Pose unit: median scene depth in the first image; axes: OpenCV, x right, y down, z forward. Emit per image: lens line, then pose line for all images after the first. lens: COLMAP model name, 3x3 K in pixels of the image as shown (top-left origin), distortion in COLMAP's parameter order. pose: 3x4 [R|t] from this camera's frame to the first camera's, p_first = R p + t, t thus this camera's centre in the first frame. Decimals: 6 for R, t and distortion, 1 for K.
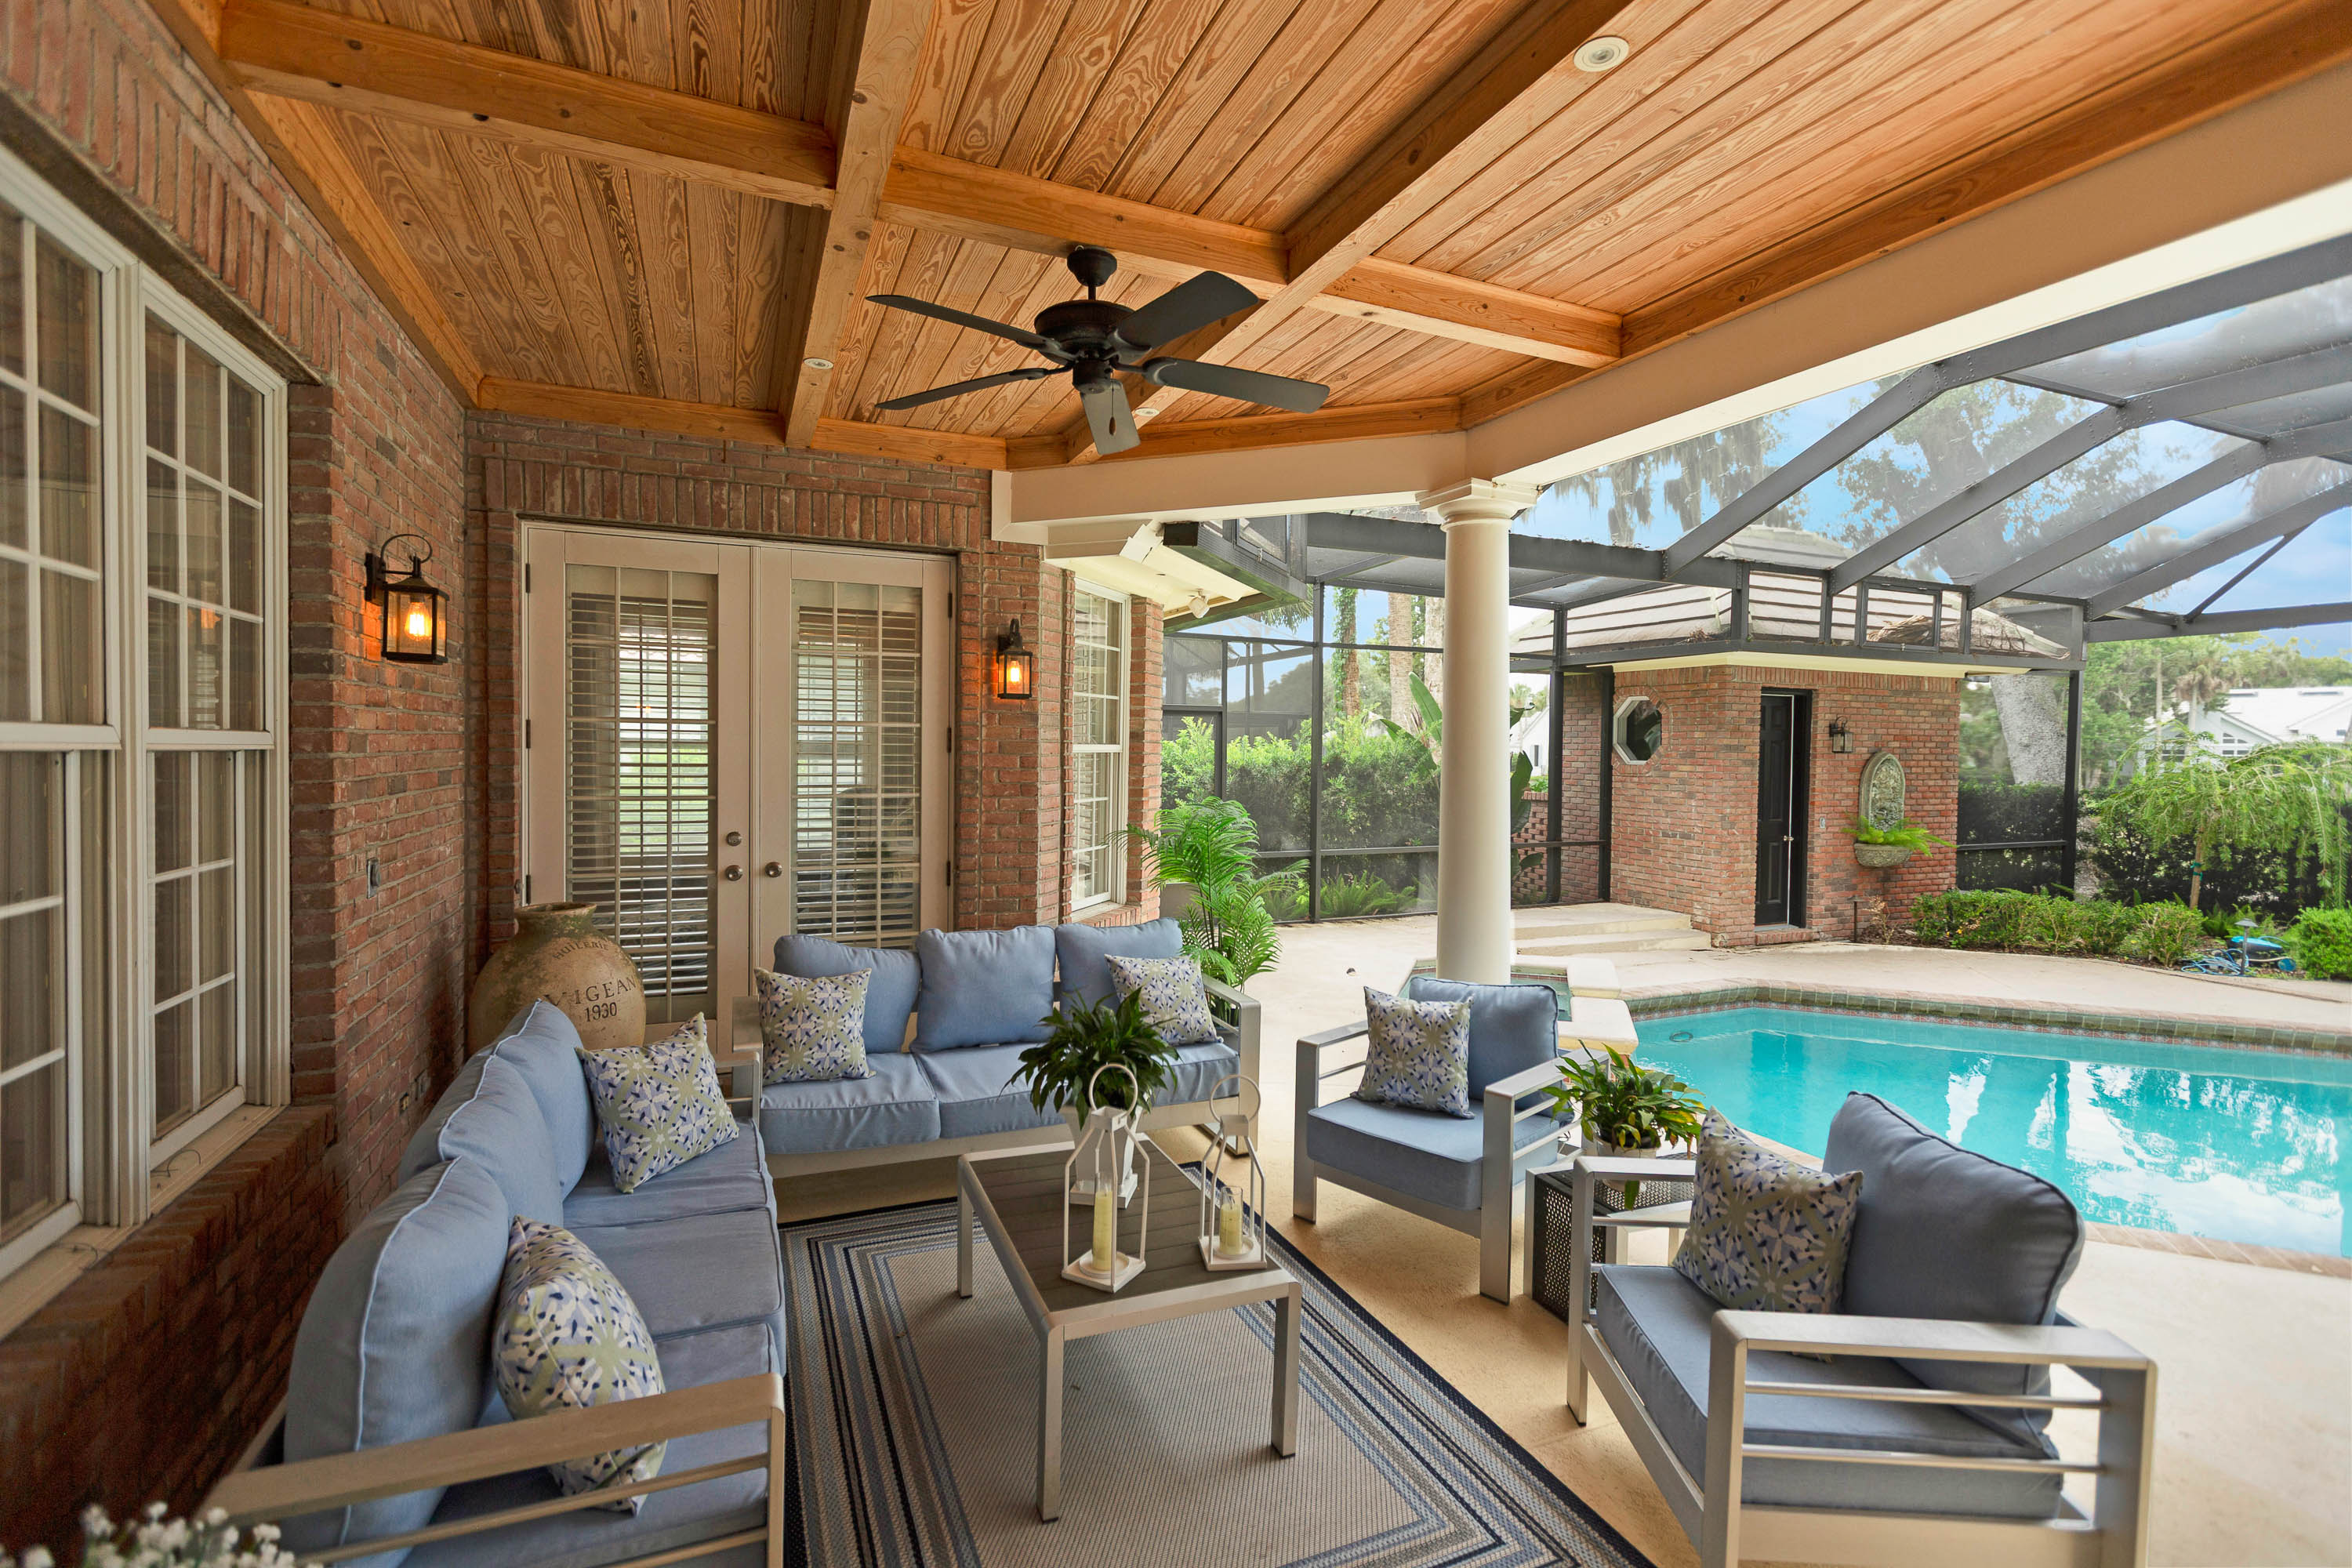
lens RADIAL K [[1029.3, 0, 1176.0], [0, 1029.3, 784.0], [0, 0, 1]] dist [-0.000241, -0.000280]
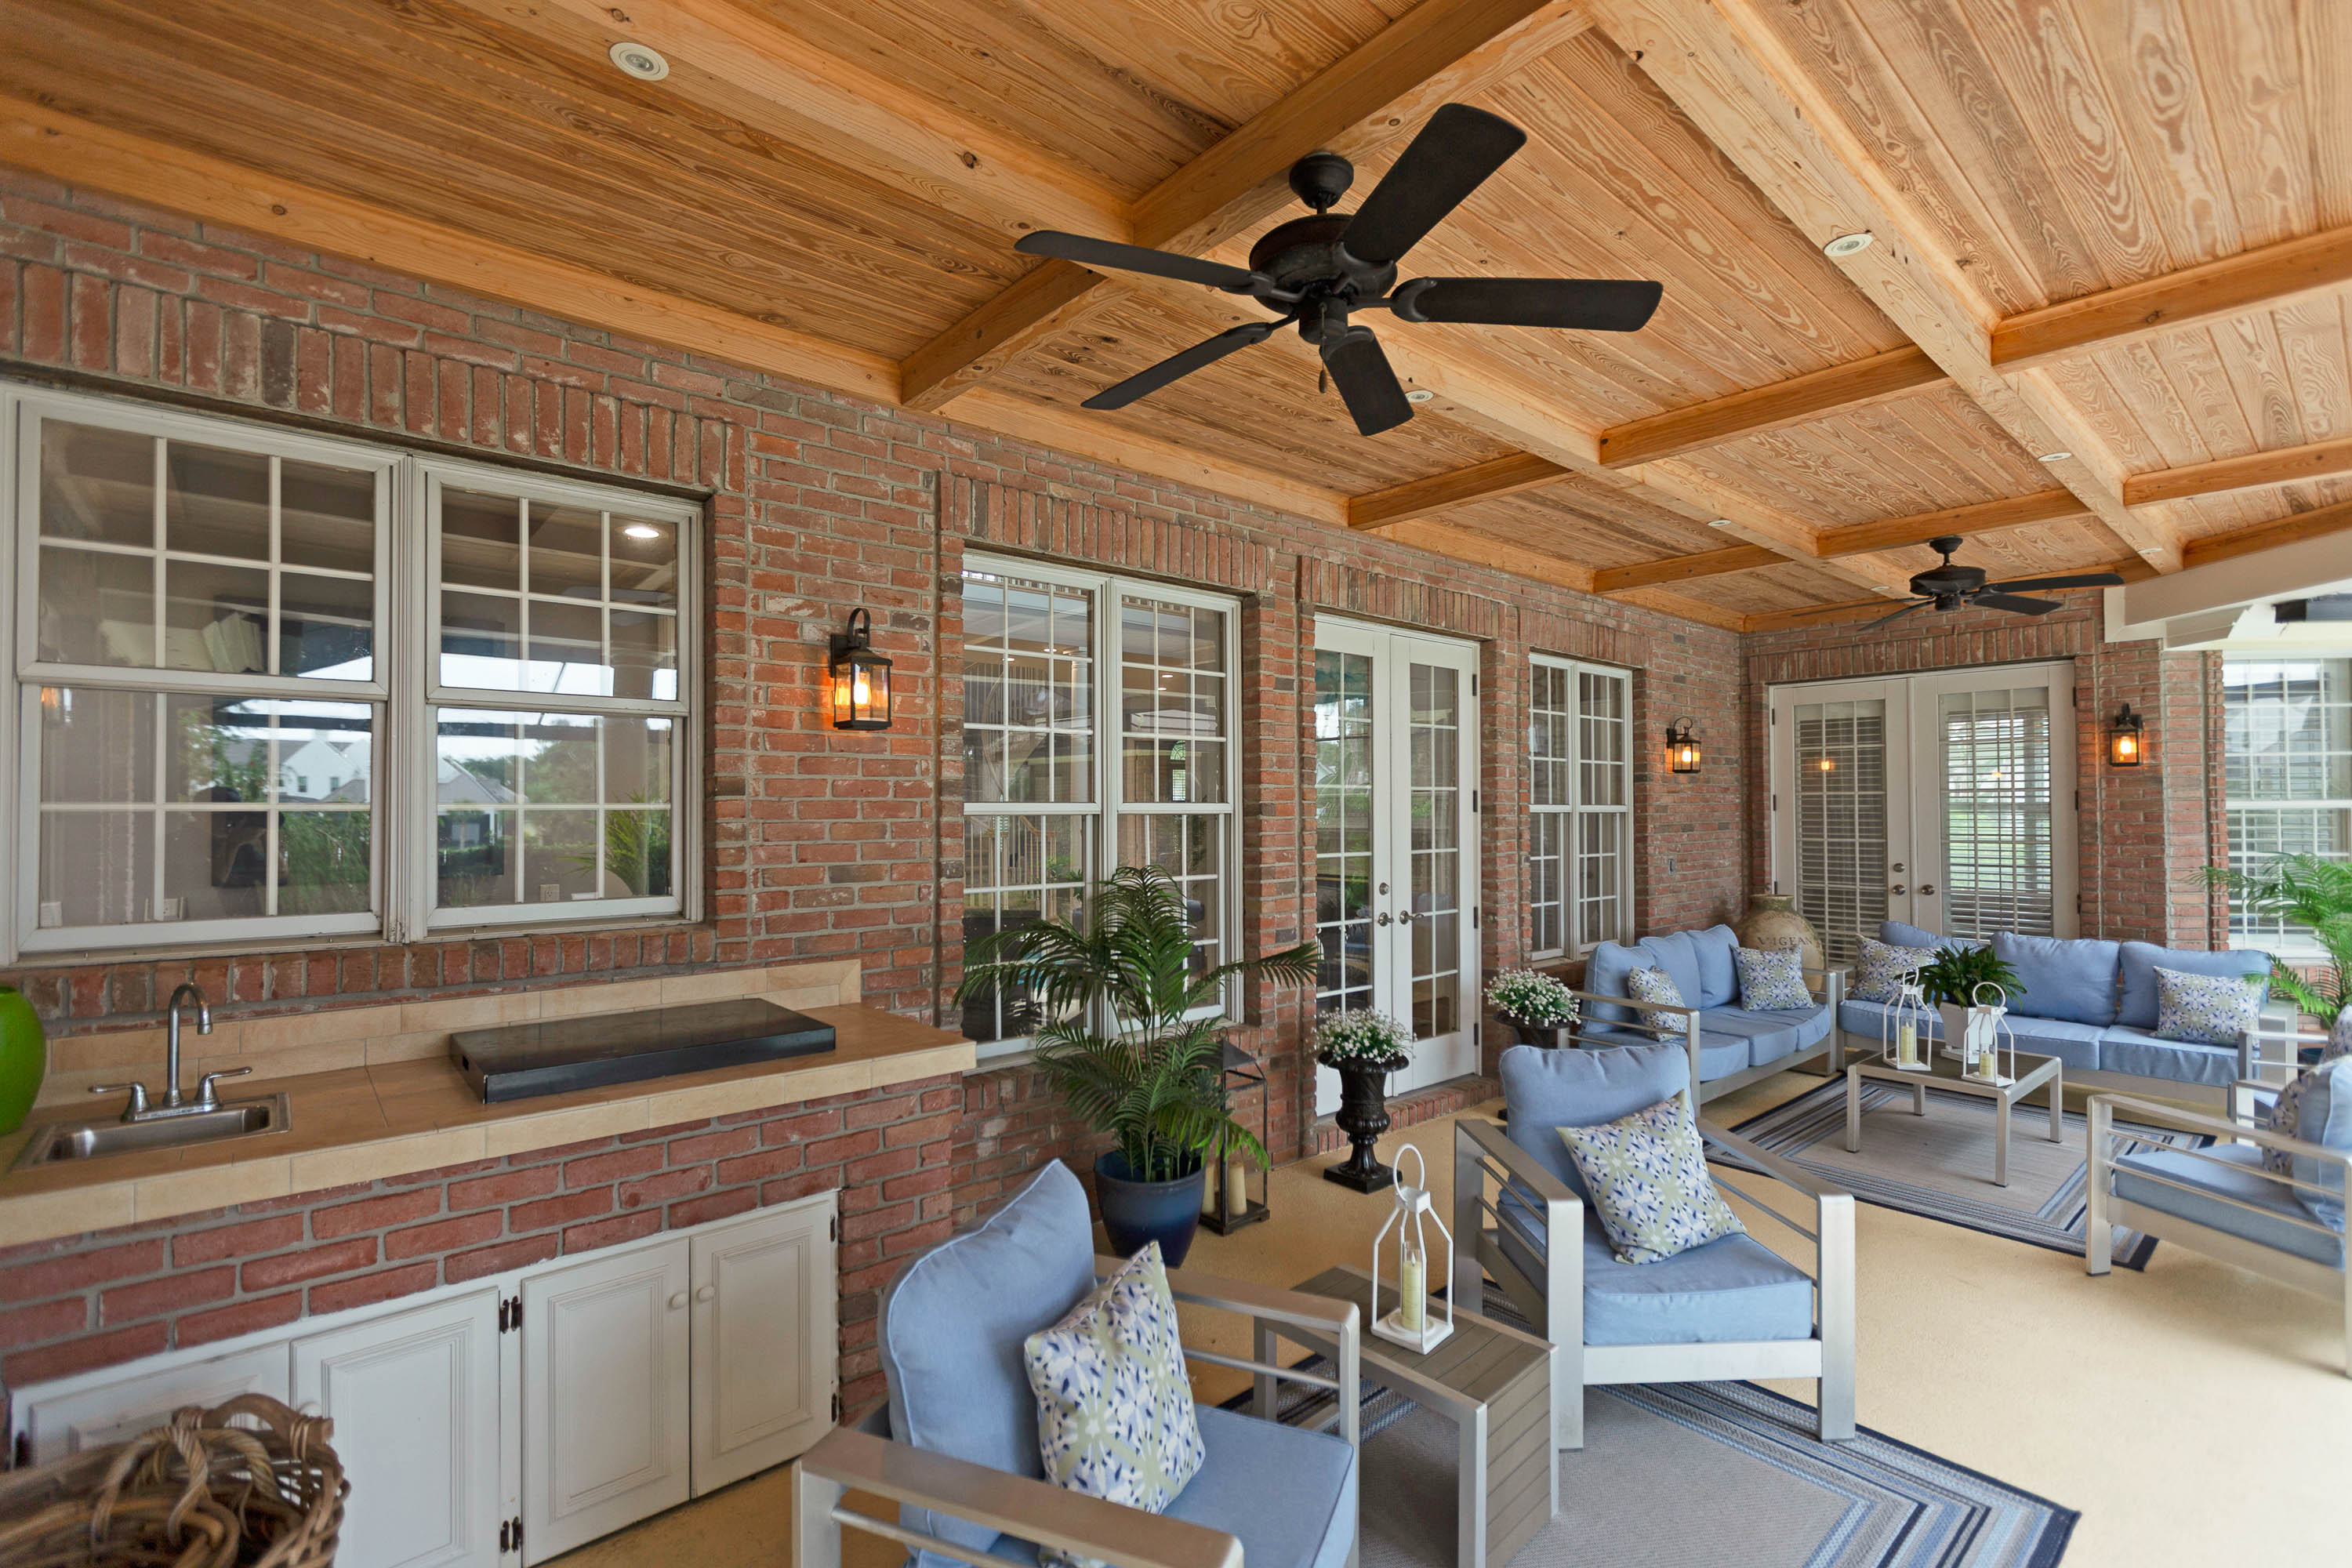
lens RADIAL K [[1070.8, 0, 1158.5], [0, 1070.8, 773.0], [0, 0, 1]] dist [0.000636, -0.001674]
pose [[0.287926, -0.046451, -0.956525, 0.868768], [-0.022832, 0.998206, -0.055348, 0.028328], [0.957380, 0.037776, 0.286349, -0.579477]]
